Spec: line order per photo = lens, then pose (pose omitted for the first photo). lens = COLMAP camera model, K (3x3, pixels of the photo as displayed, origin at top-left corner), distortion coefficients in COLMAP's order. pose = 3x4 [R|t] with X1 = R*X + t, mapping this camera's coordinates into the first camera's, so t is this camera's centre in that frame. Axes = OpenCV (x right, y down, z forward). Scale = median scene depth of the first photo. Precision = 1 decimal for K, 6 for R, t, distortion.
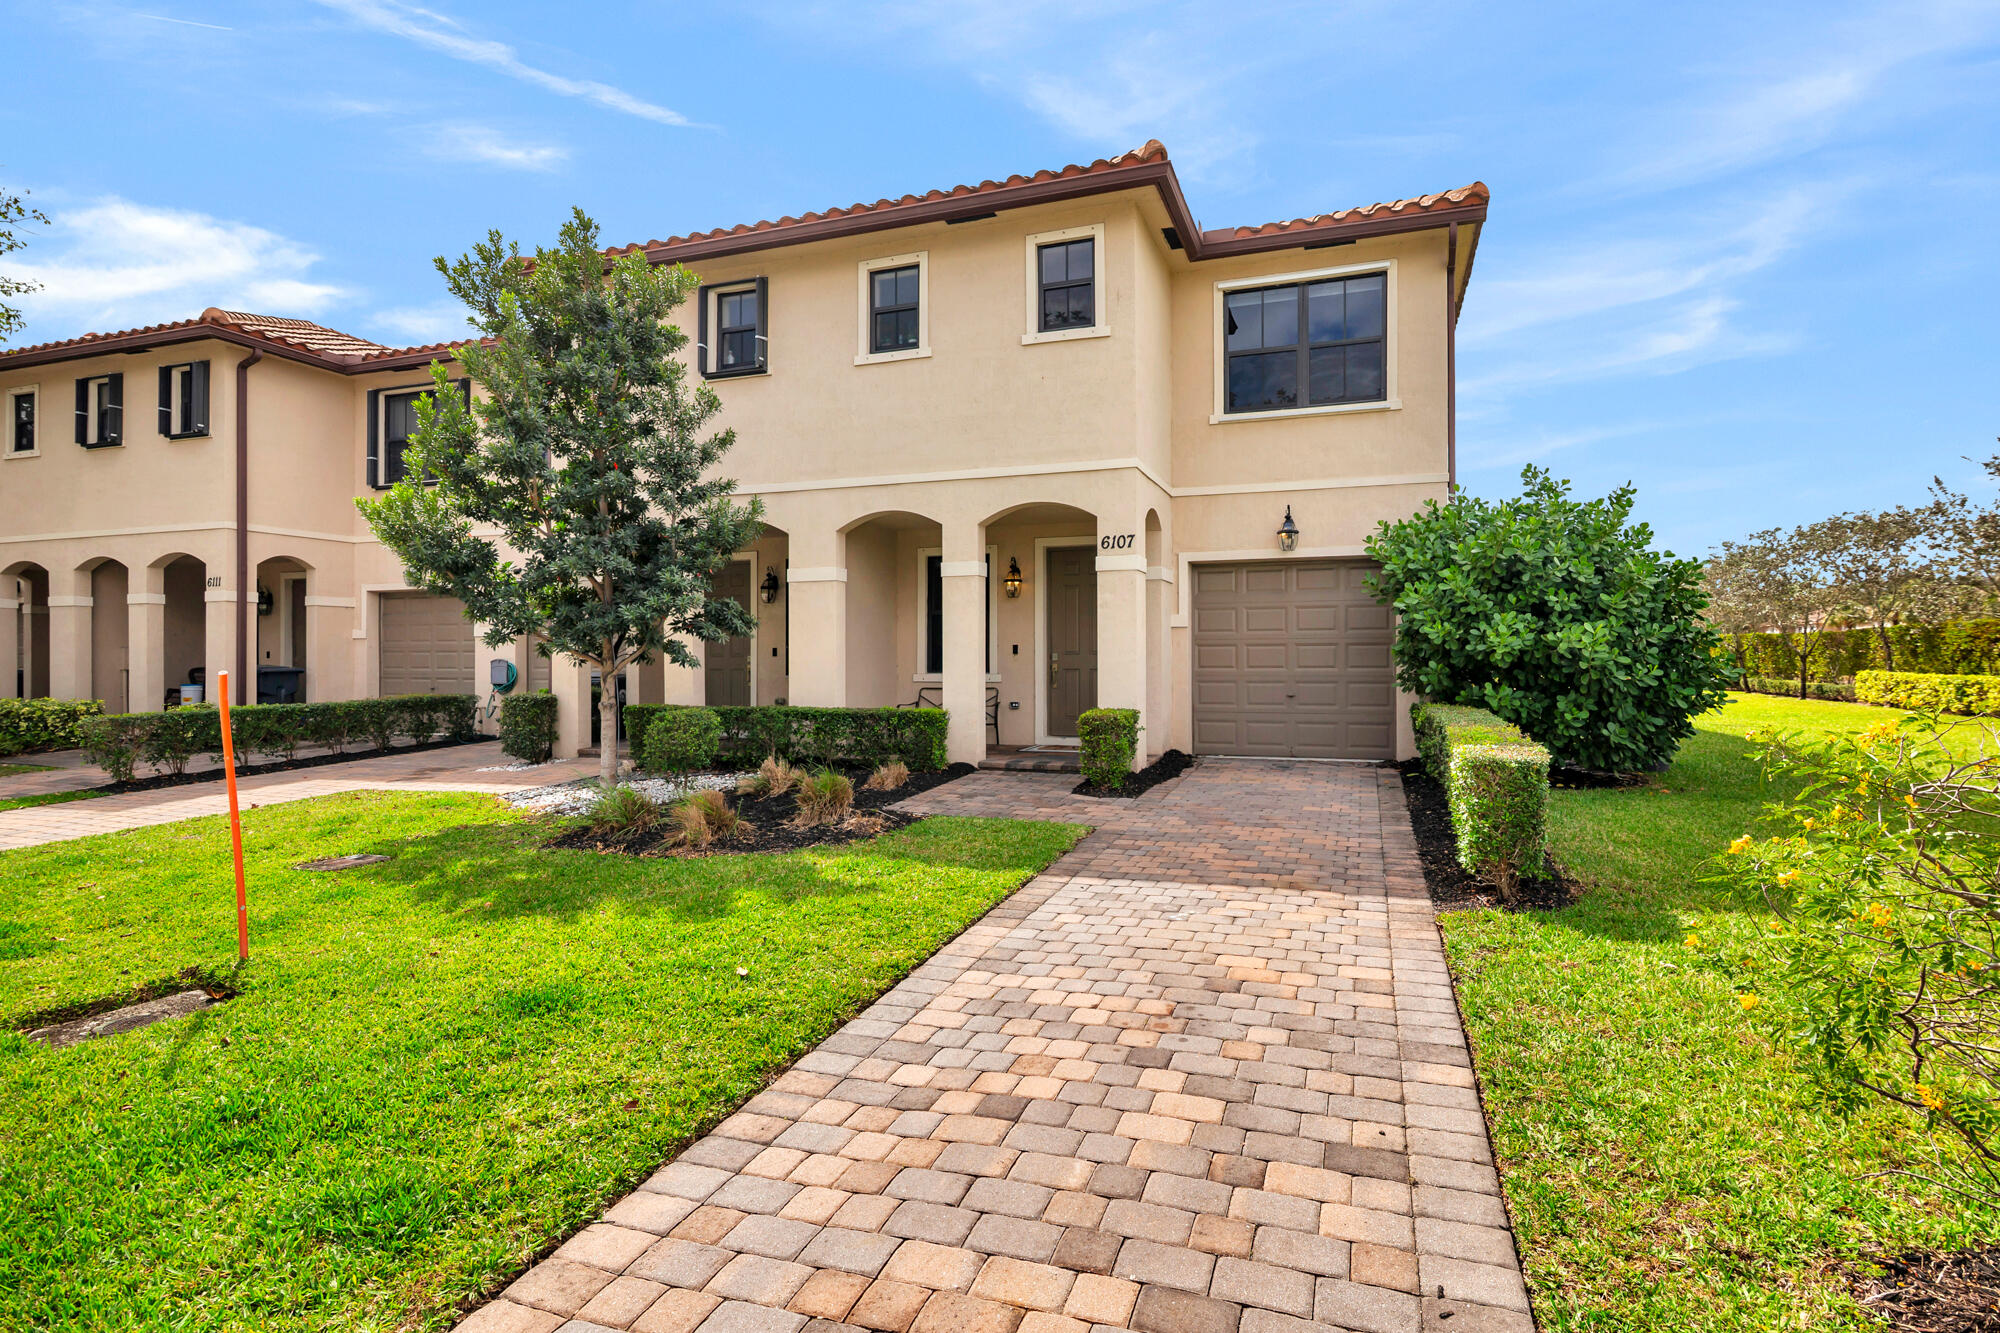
lens RADIAL K [[934.3, 0, 967.1], [0, 934.3, 657.6], [0, 0, 1]] dist [0.001789, 0.000611]
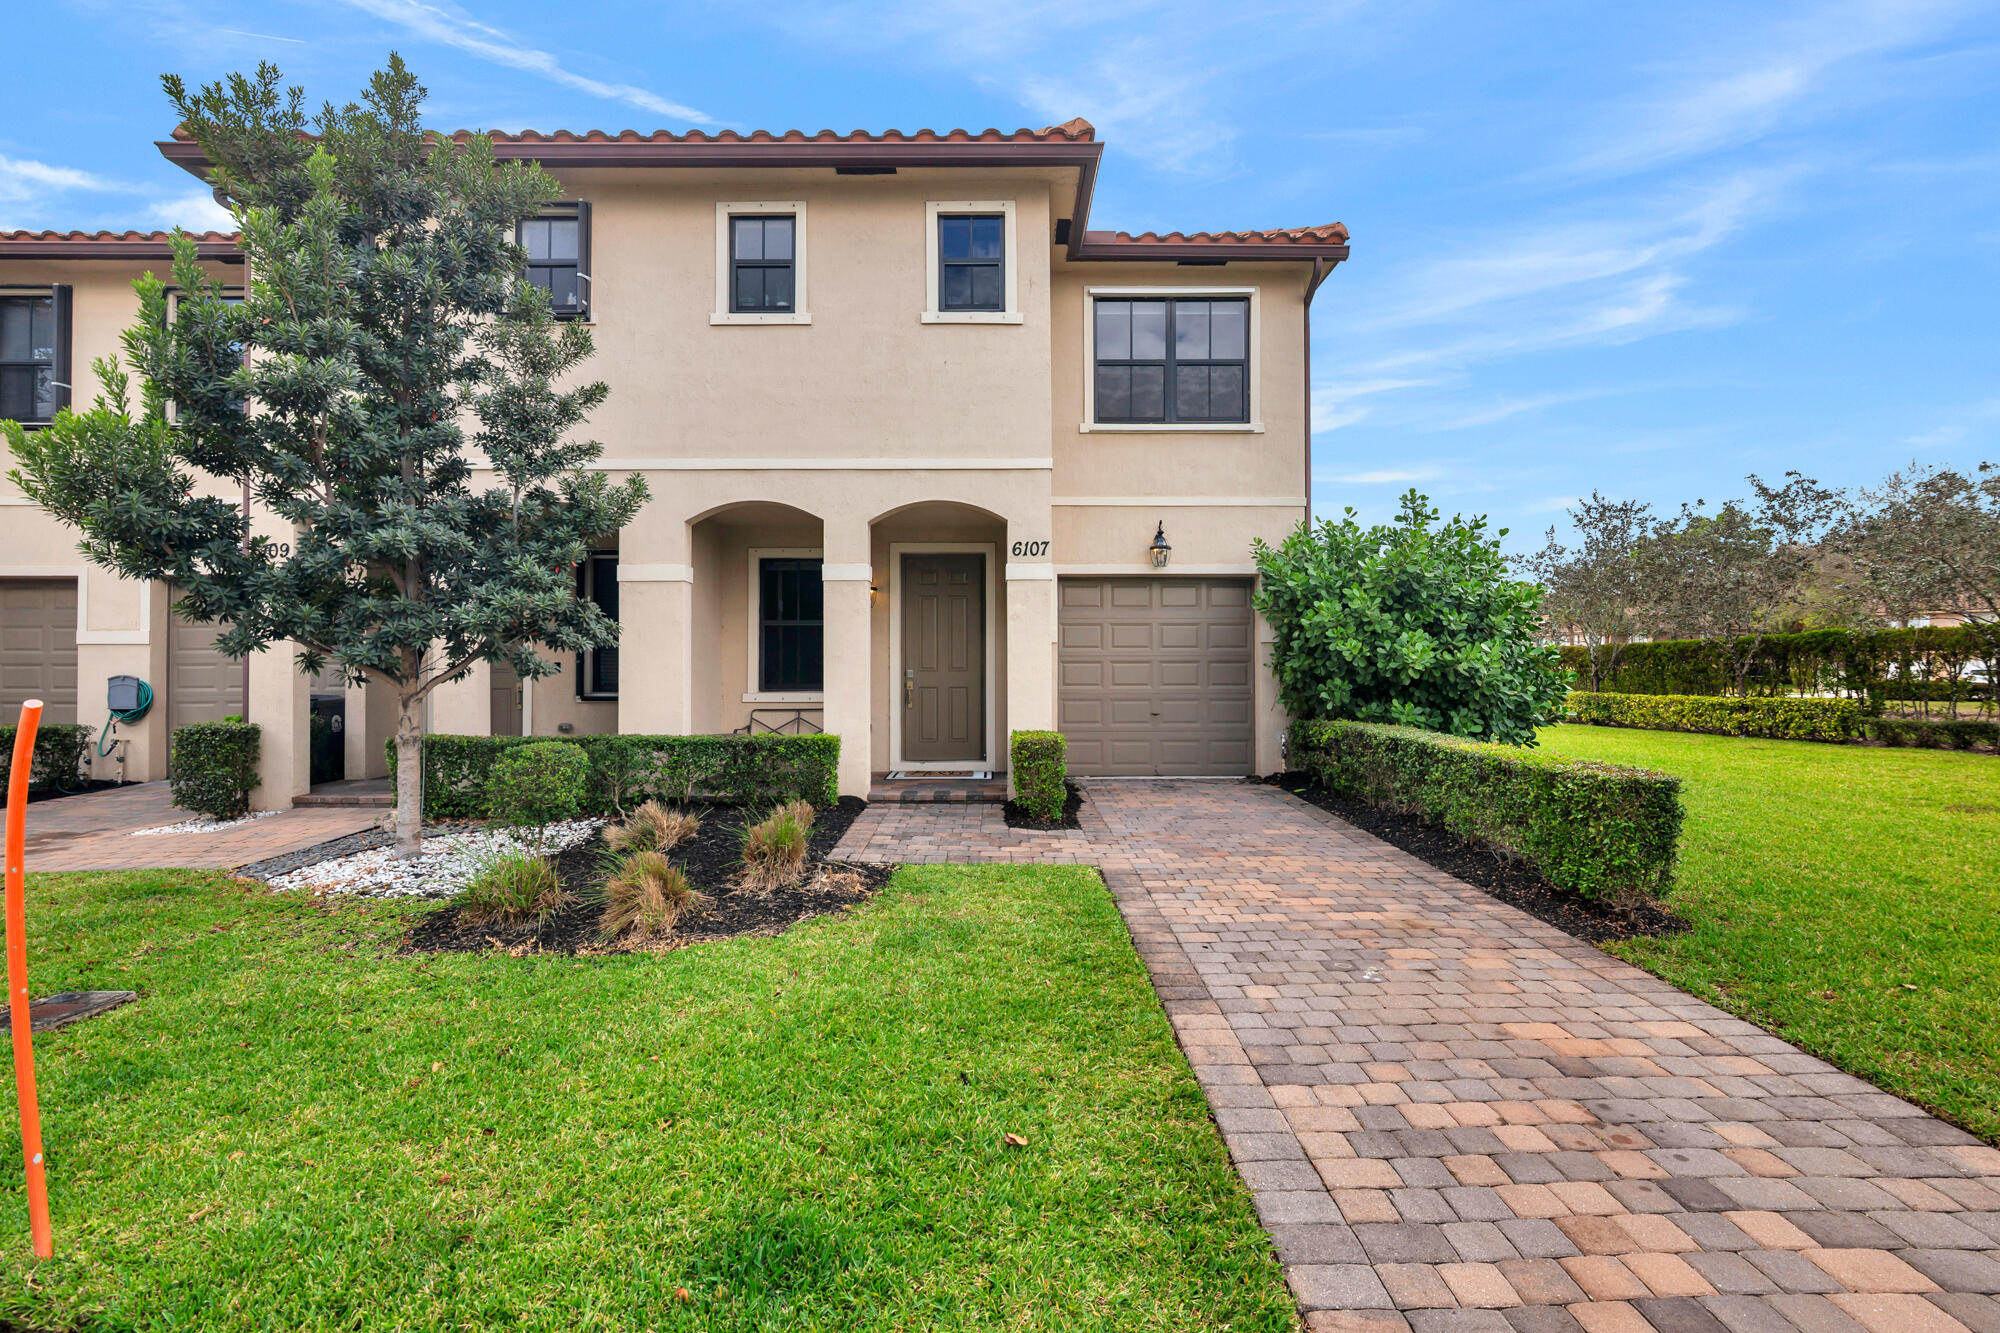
lens RADIAL K [[934.3, 0, 936.2], [0, 934.3, 664.0], [0, 0, 1]] dist [0.001789, 0.000611]
pose [[0.943589, 0.005192, 0.331079, -0.228573], [-0.001628, 0.999938, -0.011042, -0.000279], [-0.331116, 0.009880, 0.943538, 0.164788]]
